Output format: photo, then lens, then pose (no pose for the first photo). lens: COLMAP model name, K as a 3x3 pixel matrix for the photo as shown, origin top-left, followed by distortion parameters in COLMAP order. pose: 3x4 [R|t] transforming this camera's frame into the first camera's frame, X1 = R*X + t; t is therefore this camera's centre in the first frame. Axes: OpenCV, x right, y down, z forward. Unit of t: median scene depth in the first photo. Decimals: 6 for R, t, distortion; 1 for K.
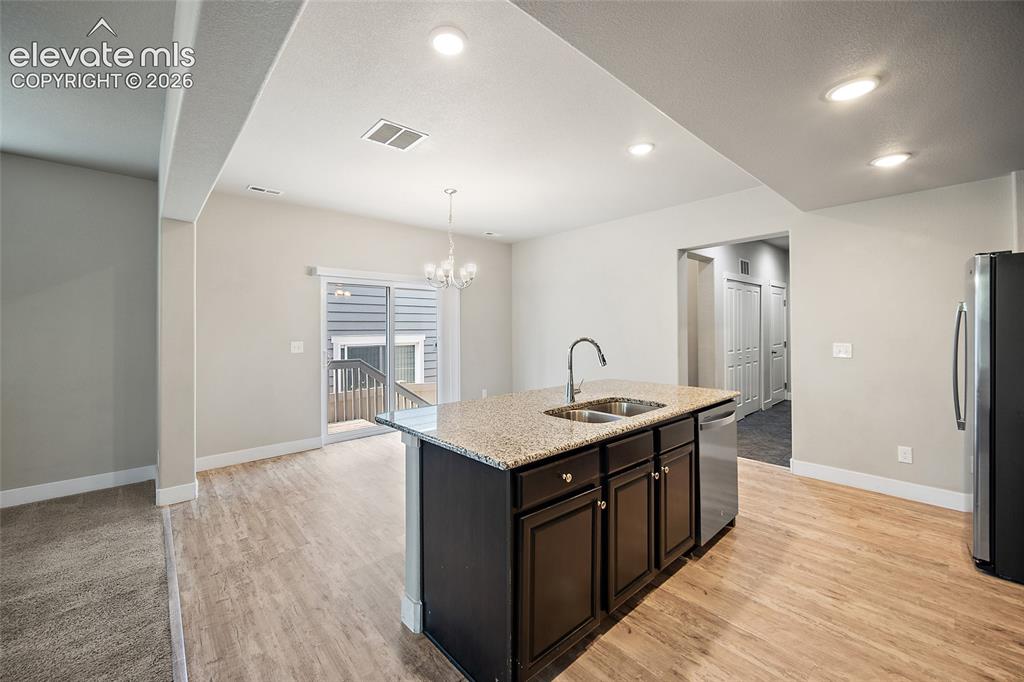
lens RADIAL K [[410.3, 0, 507.5], [0, 410.3, 327.6], [0, 0, 1]] dist [-0.000164, -0.000090]
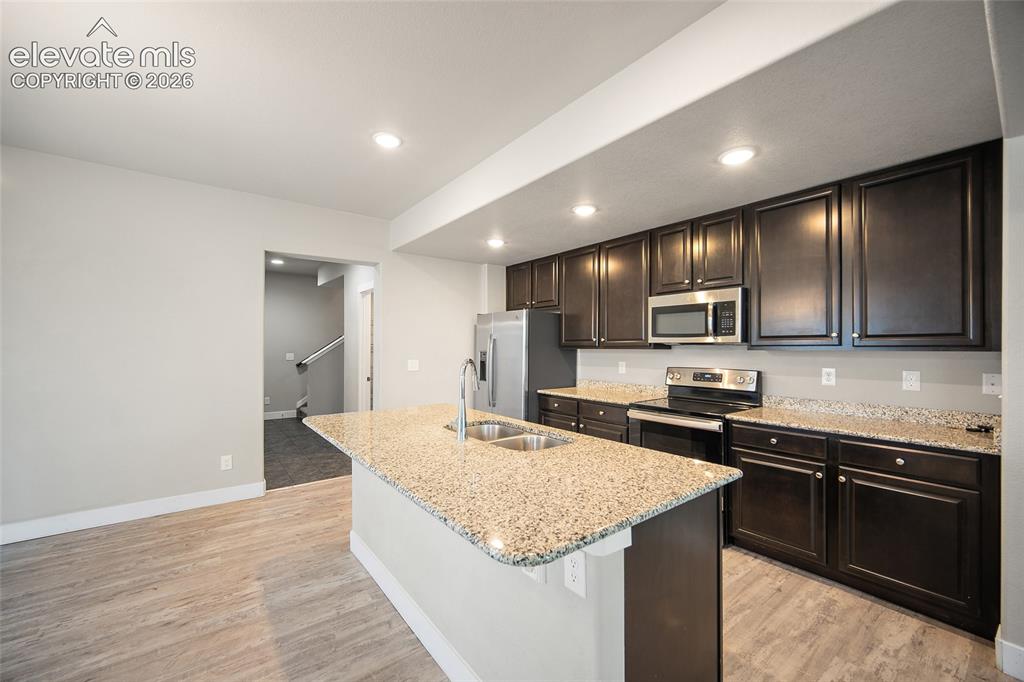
lens RADIAL K [[403.5, 0, 507.0], [0, 403.5, 345.3], [0, 0, 1]] dist [-0.002168, 0.000008]
pose [[0.083300, 0.010871, 0.996465, -0.393930], [-0.004184, 0.999935, -0.010559, 0.003273], [-0.996516, -0.003290, 0.083340, 0.529296]]
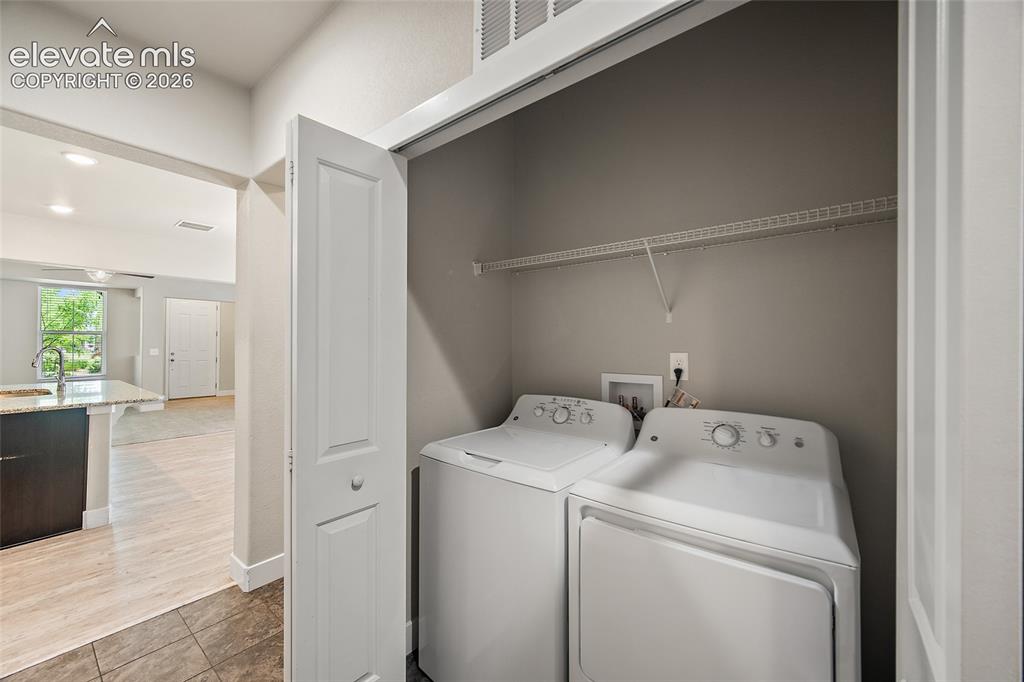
lens RADIAL K [[401.8, 0, 508.0], [0, 401.8, 341.5], [0, 0, 1]] dist [0.000108, -0.000090]
pose [[0.157908, -0.000541, -0.987454, 1.133737], [-0.003931, 0.999992, -0.001176, 0.002682], [0.987446, 0.004068, 0.157904, 1.466349]]
